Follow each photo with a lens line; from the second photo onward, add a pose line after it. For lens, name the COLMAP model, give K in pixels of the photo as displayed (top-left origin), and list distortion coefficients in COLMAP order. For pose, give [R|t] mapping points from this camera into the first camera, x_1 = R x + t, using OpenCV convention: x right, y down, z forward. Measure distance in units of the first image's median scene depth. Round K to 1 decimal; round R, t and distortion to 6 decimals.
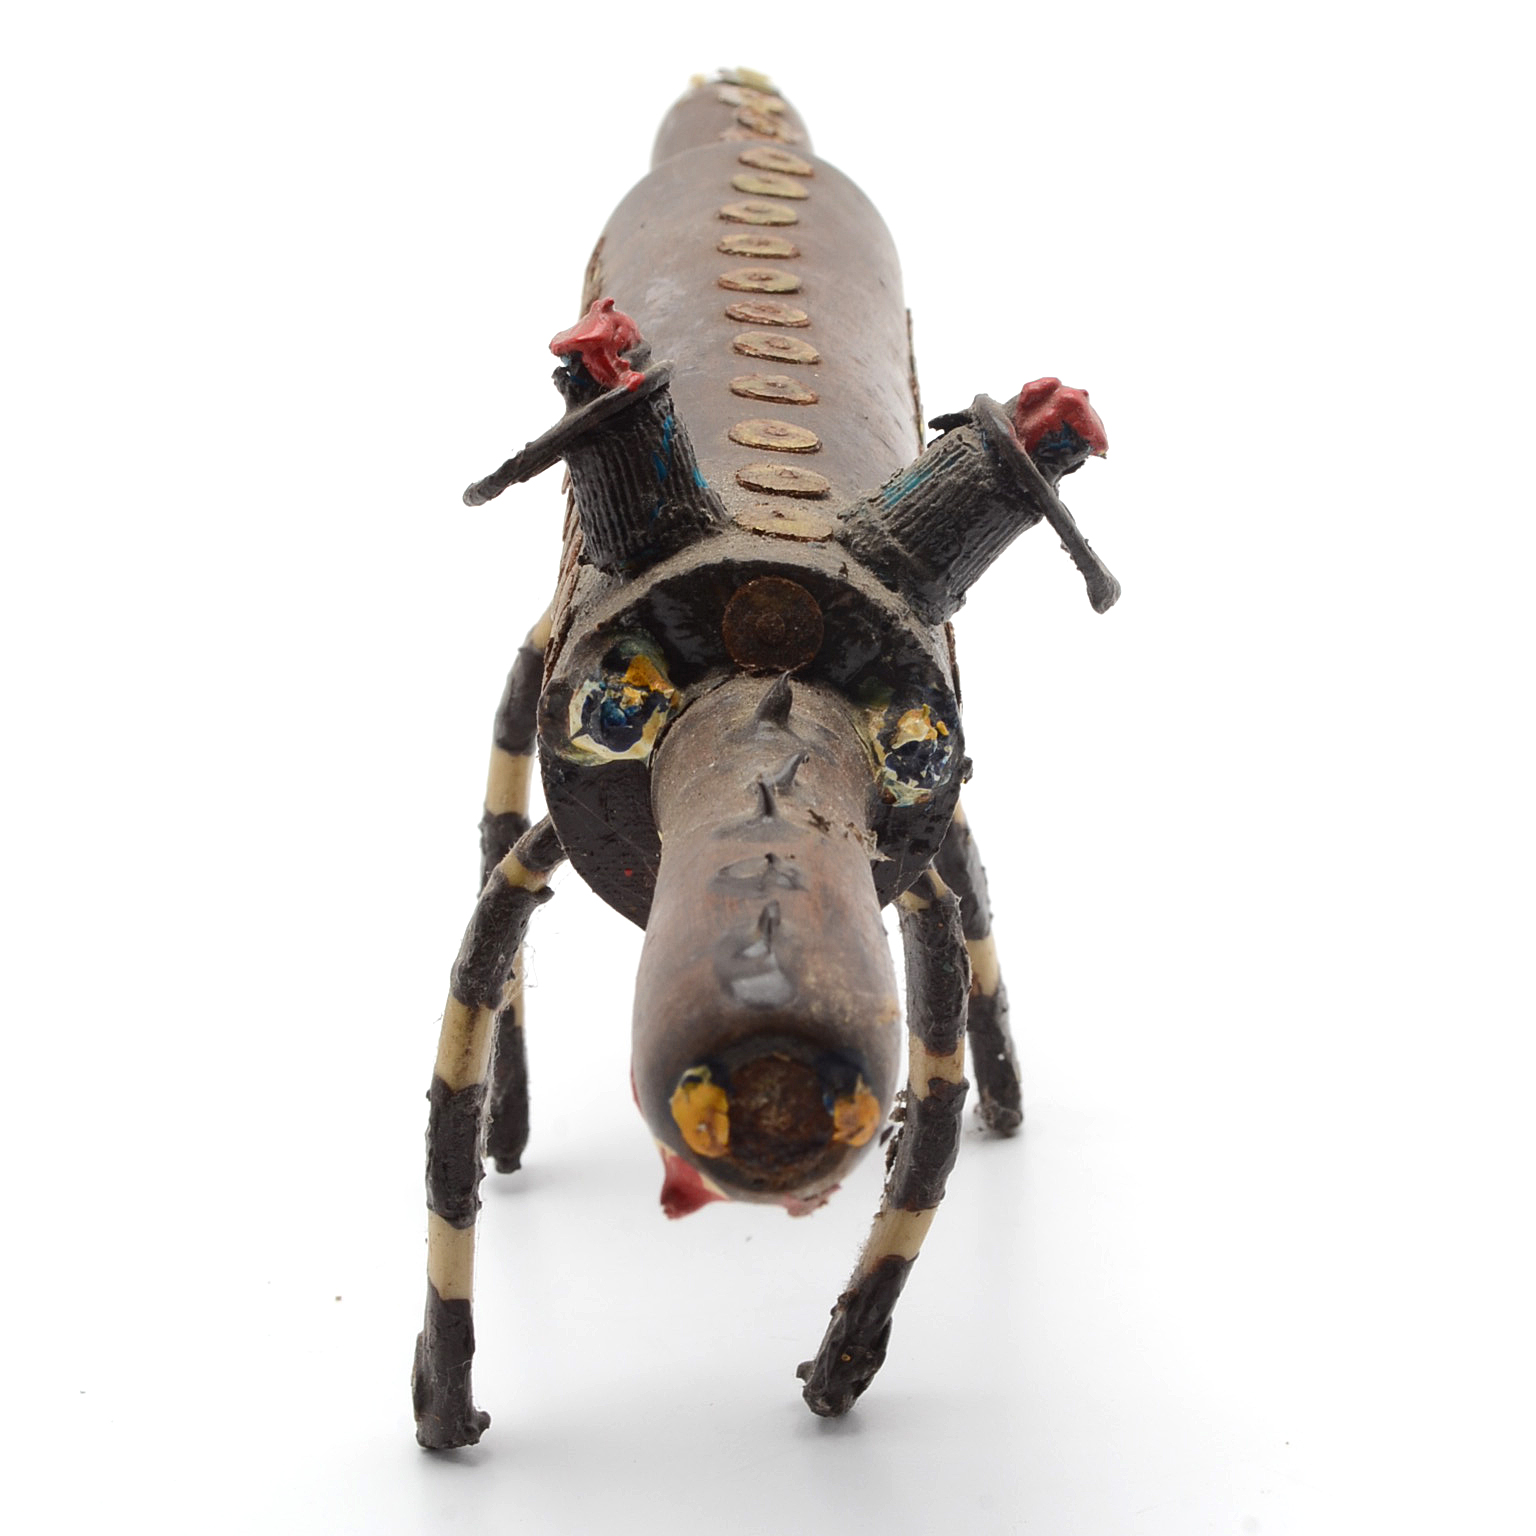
lens RADIAL K [[5341.1, 0, 768.0], [0, 5341.1, 768.0], [0, 0, 1]] dist [-0.093056, 0.077198]
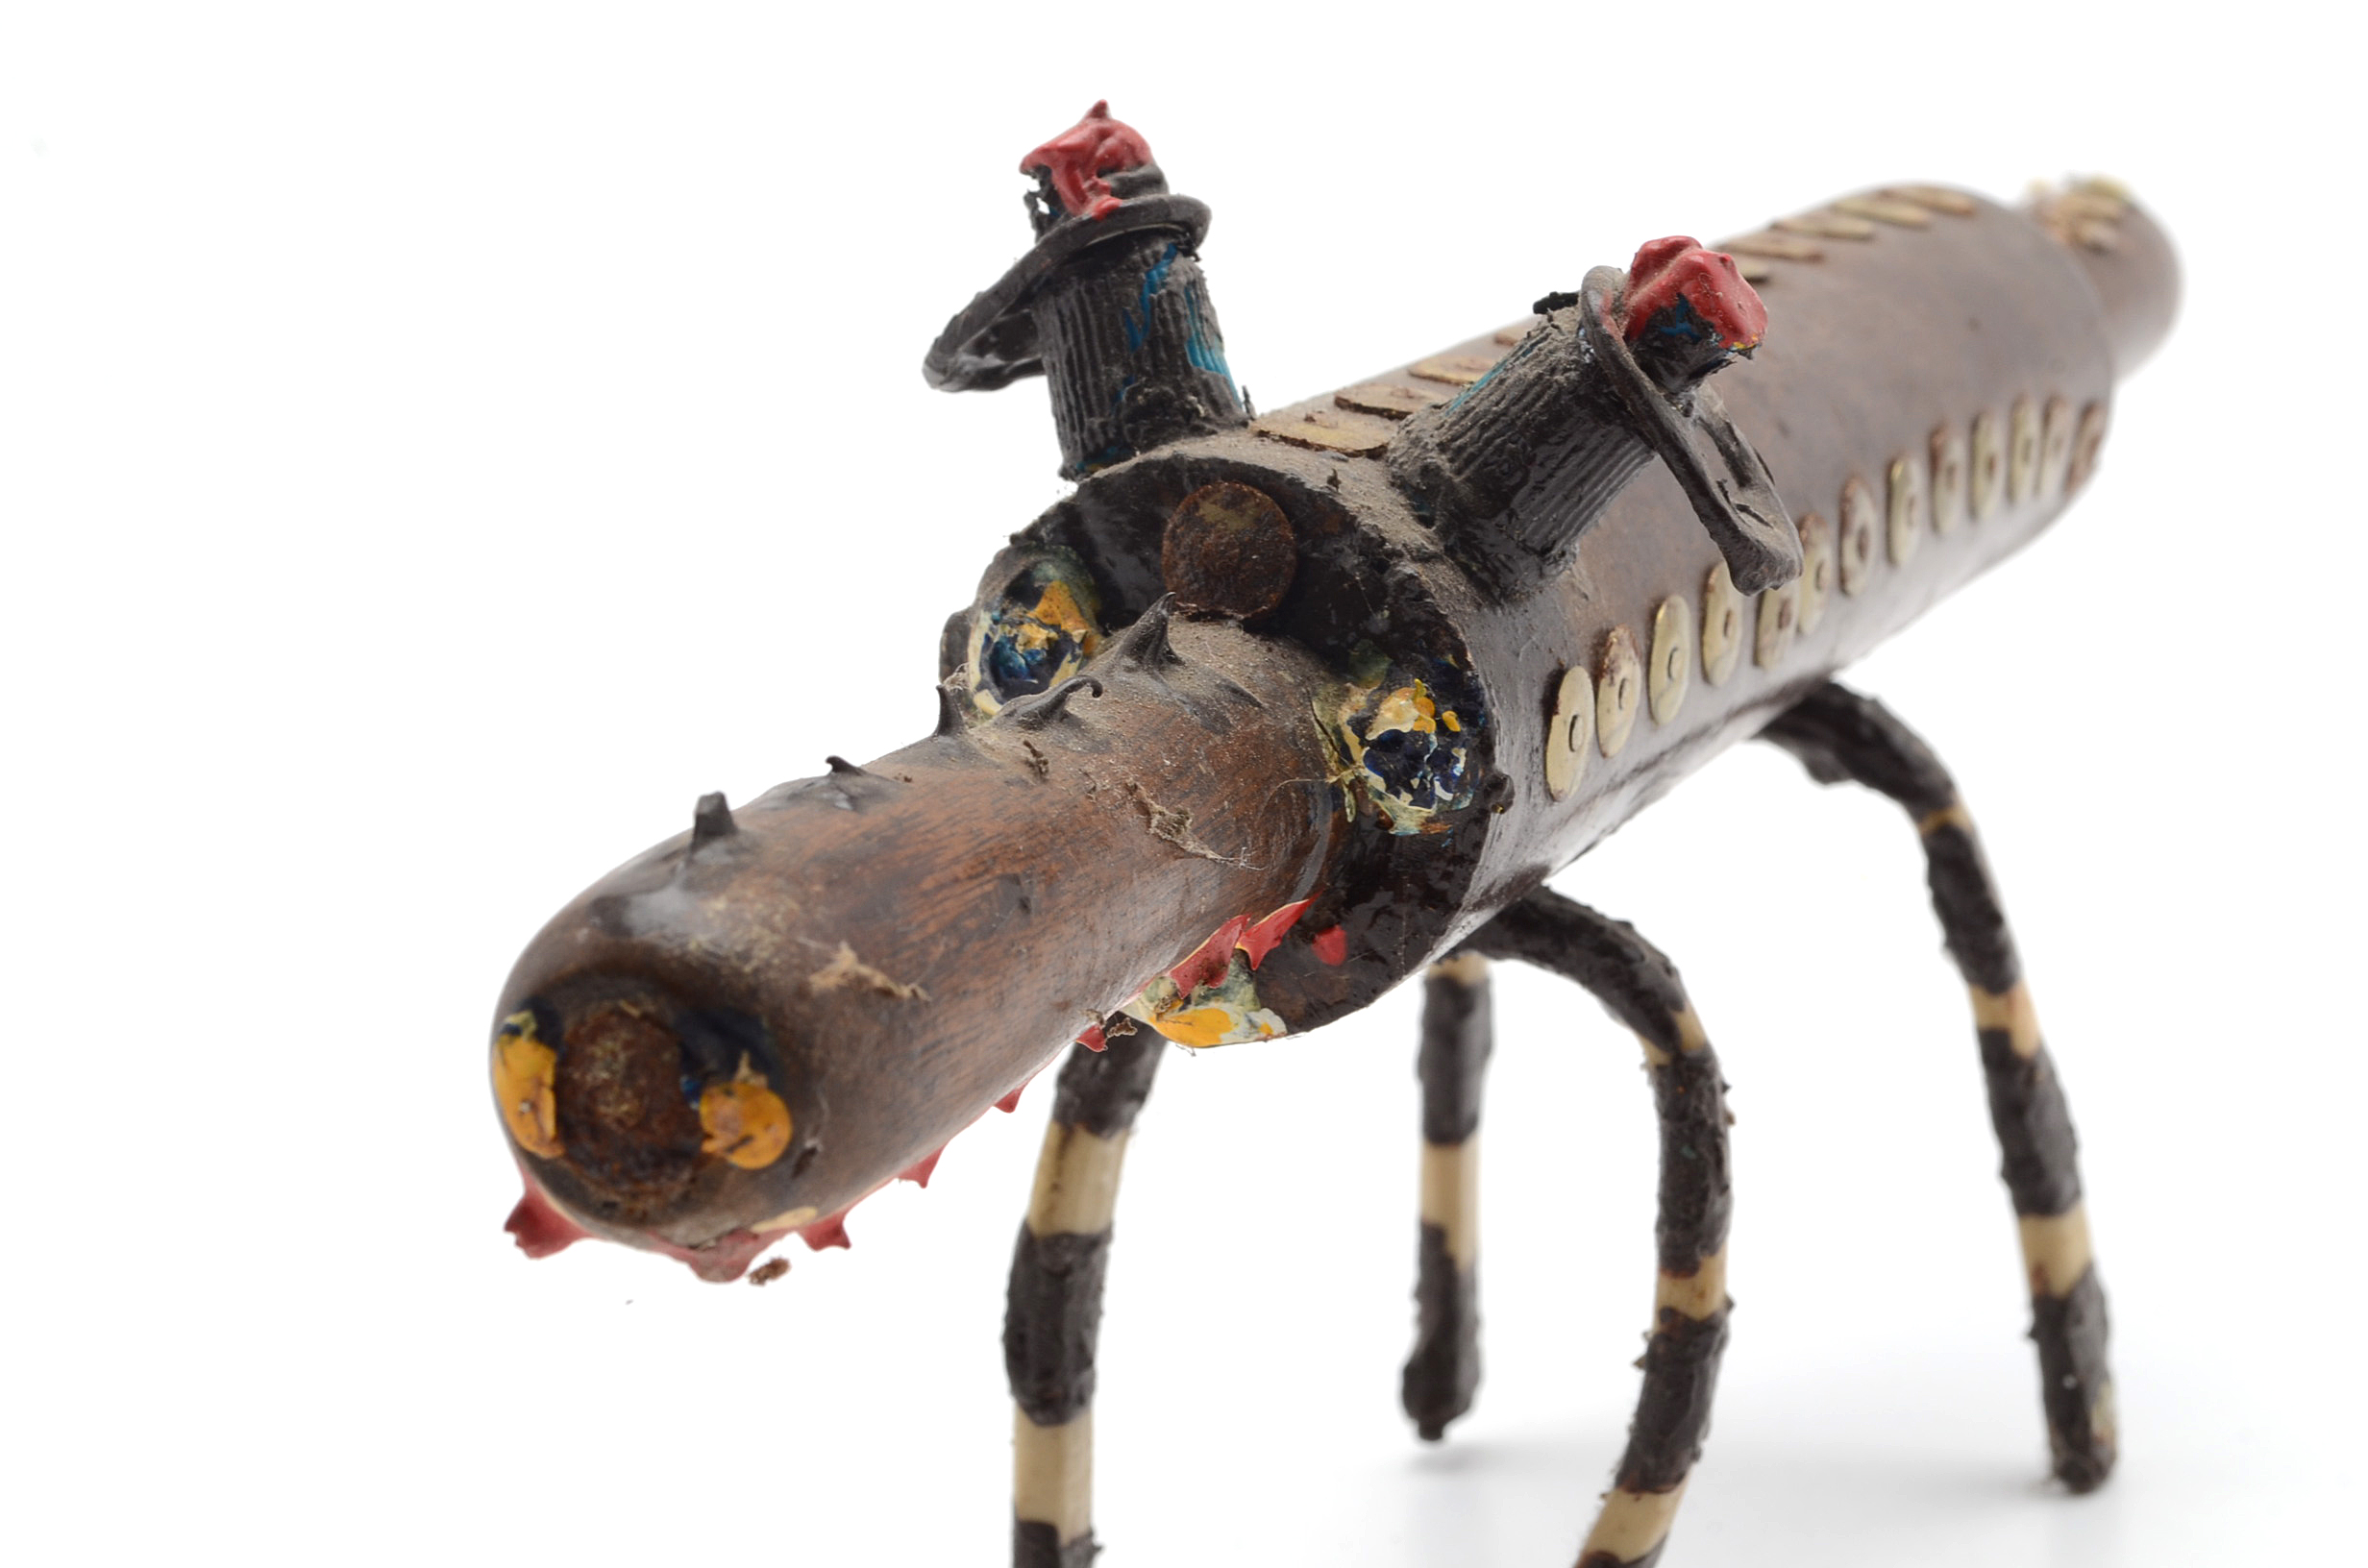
lens RADIAL K [[4929.2, 0, 1180.3], [0, 4929.2, 880.0], [0, 0, 1]] dist [-0.011782, -0.173339]
pose [[0.909904, 0.090898, -0.404737, 0.261142], [-0.128263, 0.989534, -0.066118, 0.059637], [0.394491, 0.112074, 0.912040, 0.409895]]
